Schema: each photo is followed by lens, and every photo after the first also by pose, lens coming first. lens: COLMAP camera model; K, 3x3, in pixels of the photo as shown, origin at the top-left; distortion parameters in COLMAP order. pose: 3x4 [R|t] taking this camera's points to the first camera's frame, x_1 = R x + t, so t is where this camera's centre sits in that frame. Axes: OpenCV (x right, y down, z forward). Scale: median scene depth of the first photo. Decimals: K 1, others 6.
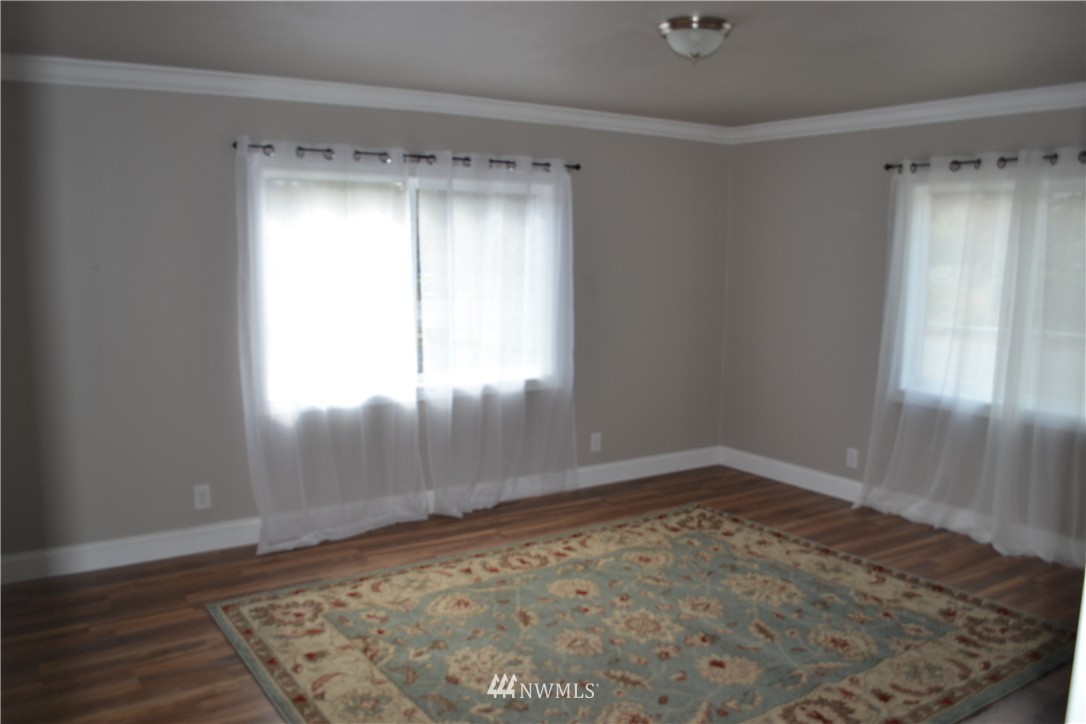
lens RADIAL K [[886.0, 0, 539.5], [0, 886.0, 364.5], [0, 0, 1]] dist [-0.060554, 0.004268]
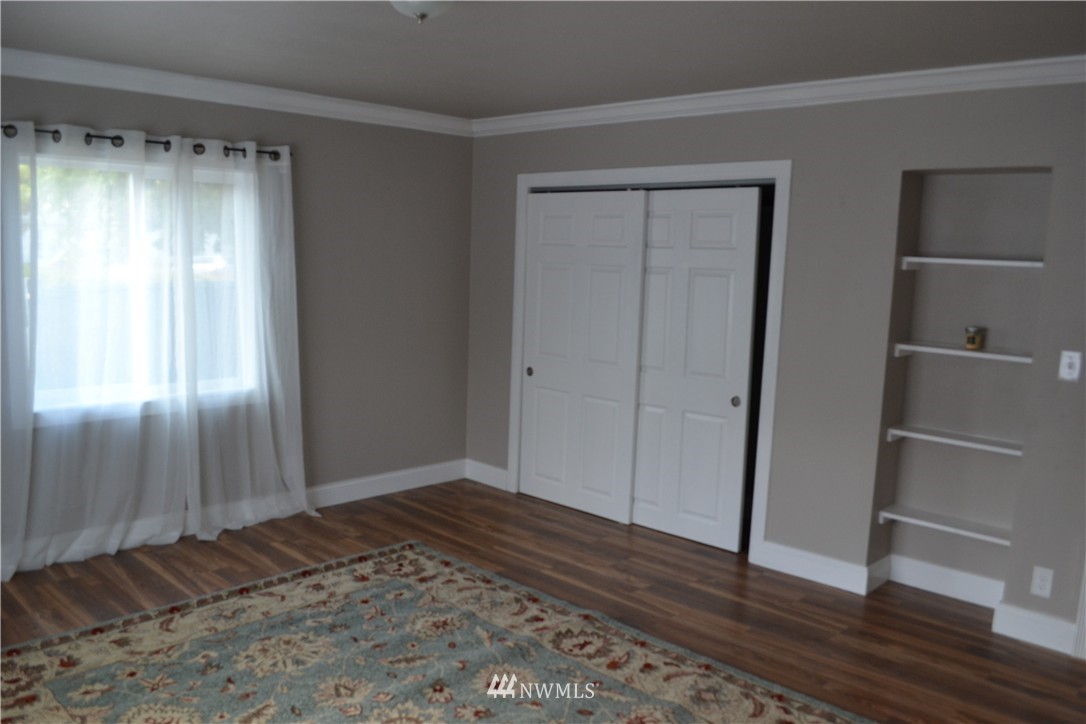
lens RADIAL K [[886.0, 0, 539.3], [0, 886.0, 361.4], [0, 0, 1]] dist [-0.060554, 0.004268]
pose [[-0.215861, -0.138442, 0.966560, -0.550384], [0.092682, 0.982523, 0.161427, -0.125730], [-0.972016, 0.124428, -0.199257, 0.883216]]
